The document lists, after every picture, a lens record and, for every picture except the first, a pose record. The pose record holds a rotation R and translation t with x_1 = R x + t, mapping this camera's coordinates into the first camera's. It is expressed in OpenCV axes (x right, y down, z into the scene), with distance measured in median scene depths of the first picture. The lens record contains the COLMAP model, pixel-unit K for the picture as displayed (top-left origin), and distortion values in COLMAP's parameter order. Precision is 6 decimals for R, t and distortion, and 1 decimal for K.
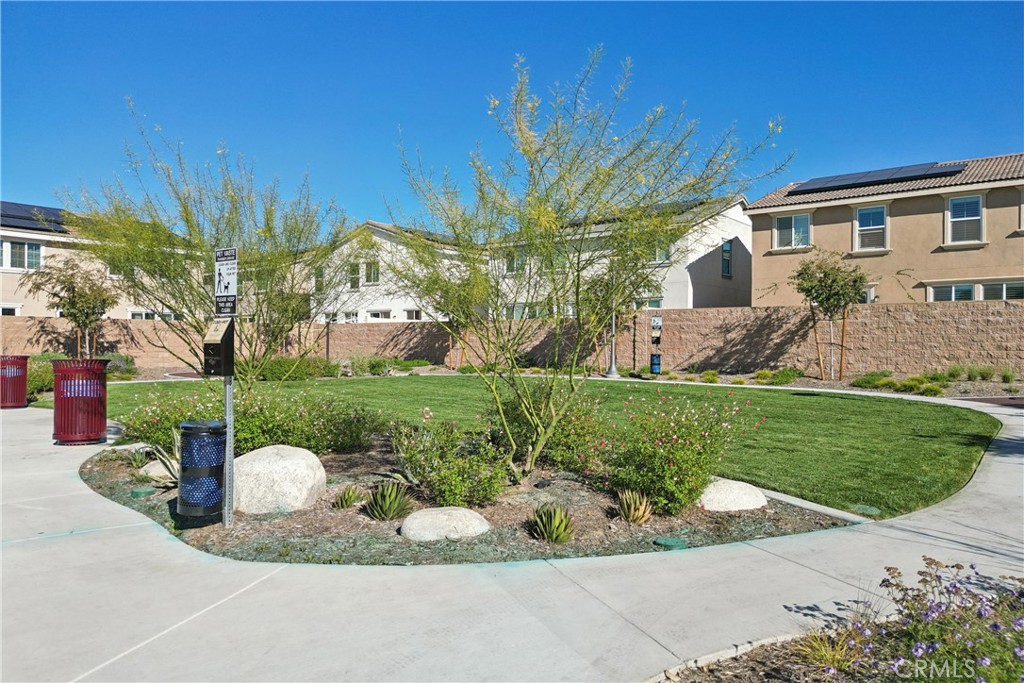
lens RADIAL K [[710.4, 0, 514.0], [0, 710.4, 344.4], [0, 0, 1]] dist [0.010285, -0.005835]
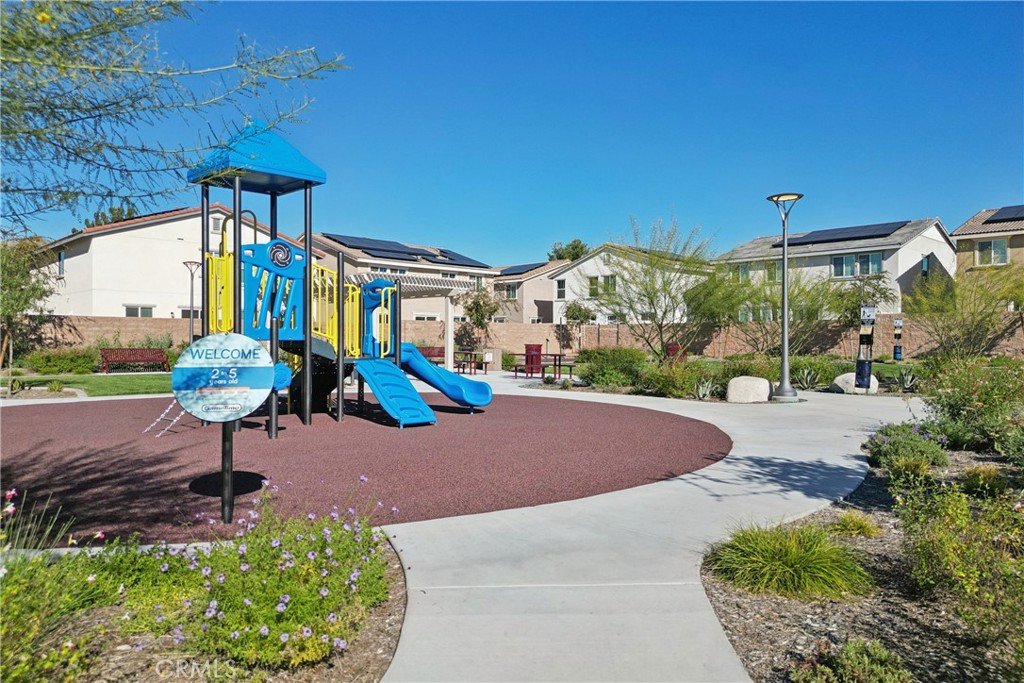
lens RADIAL K [[710.4, 0, 508.6], [0, 710.4, 338.8], [0, 0, 1]] dist [0.010285, -0.005835]
pose [[0.986841, 0.000528, -0.161693, -0.258065], [-0.001387, 0.999985, -0.005204, 0.006207], [0.161688, 0.005359, 0.986827, -0.408392]]
